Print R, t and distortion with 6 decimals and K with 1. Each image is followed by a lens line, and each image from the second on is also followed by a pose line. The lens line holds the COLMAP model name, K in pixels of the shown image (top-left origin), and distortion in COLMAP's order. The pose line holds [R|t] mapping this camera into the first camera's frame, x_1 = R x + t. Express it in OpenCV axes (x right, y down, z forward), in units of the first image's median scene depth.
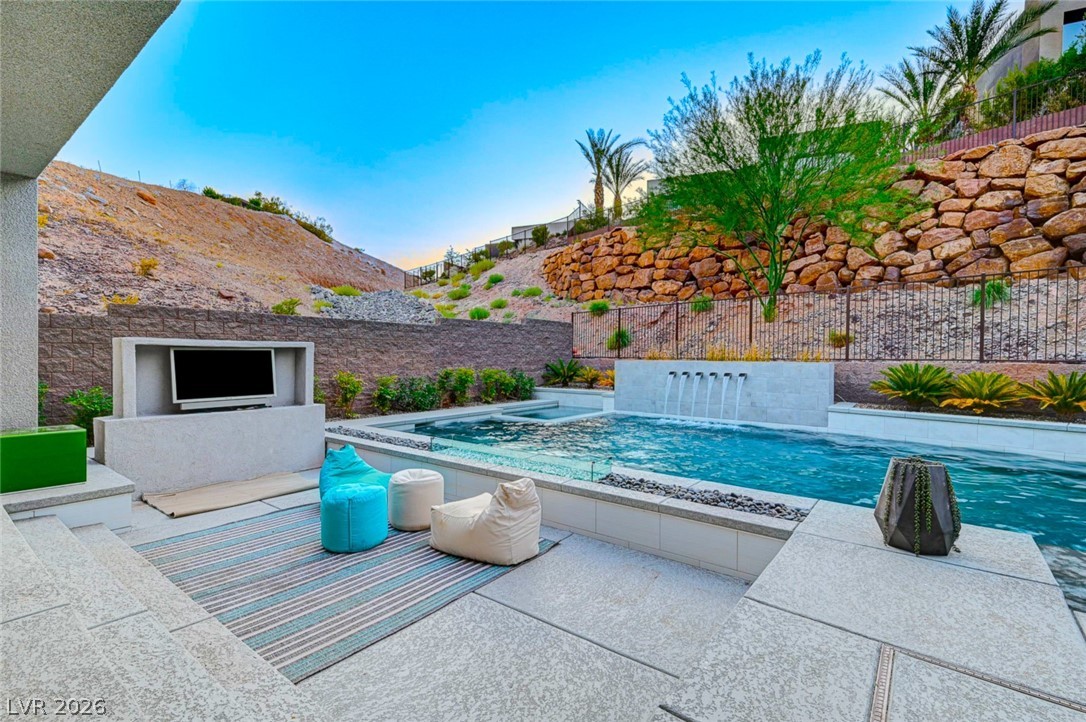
lens RADIAL K [[494.6, 0, 539.4], [0, 494.6, 360.4], [0, 0, 1]] dist [0.005906, 0.001041]
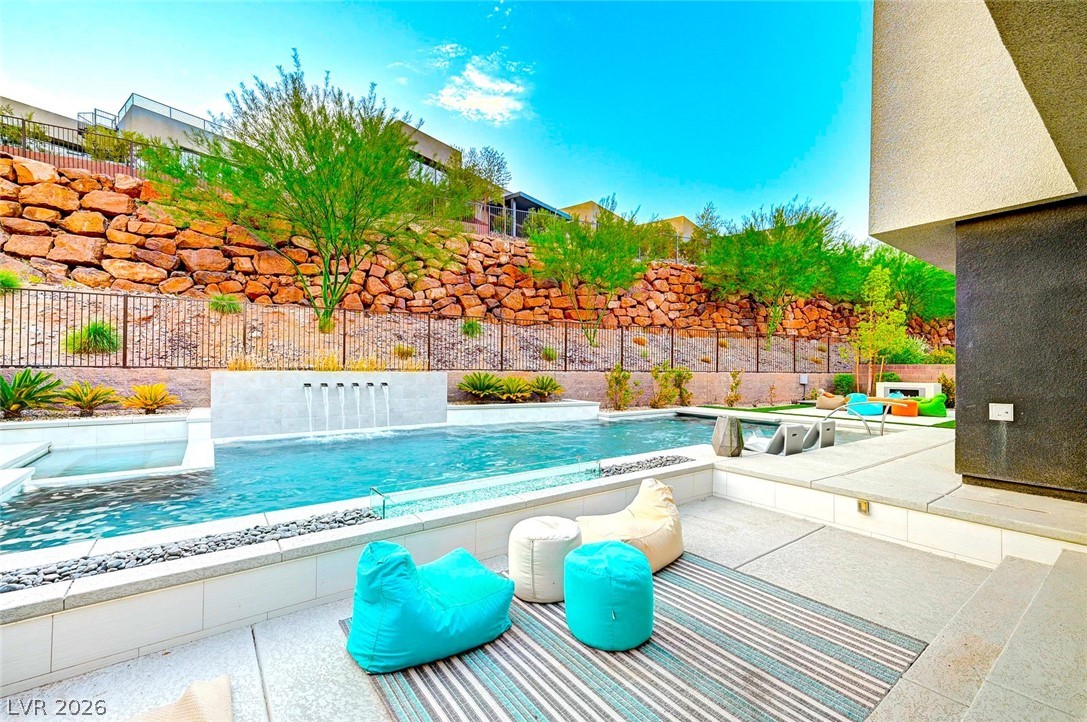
lens RADIAL K [[463.0, 0, 542.8], [0, 463.0, 365.5], [0, 0, 1]] dist [0.015423, -0.000140]
pose [[0.248142, 0.005025, 0.968711, -0.330624], [-0.000410, 0.999987, -0.005082, -0.004680], [-0.968724, 0.000864, 0.248141, 0.288088]]
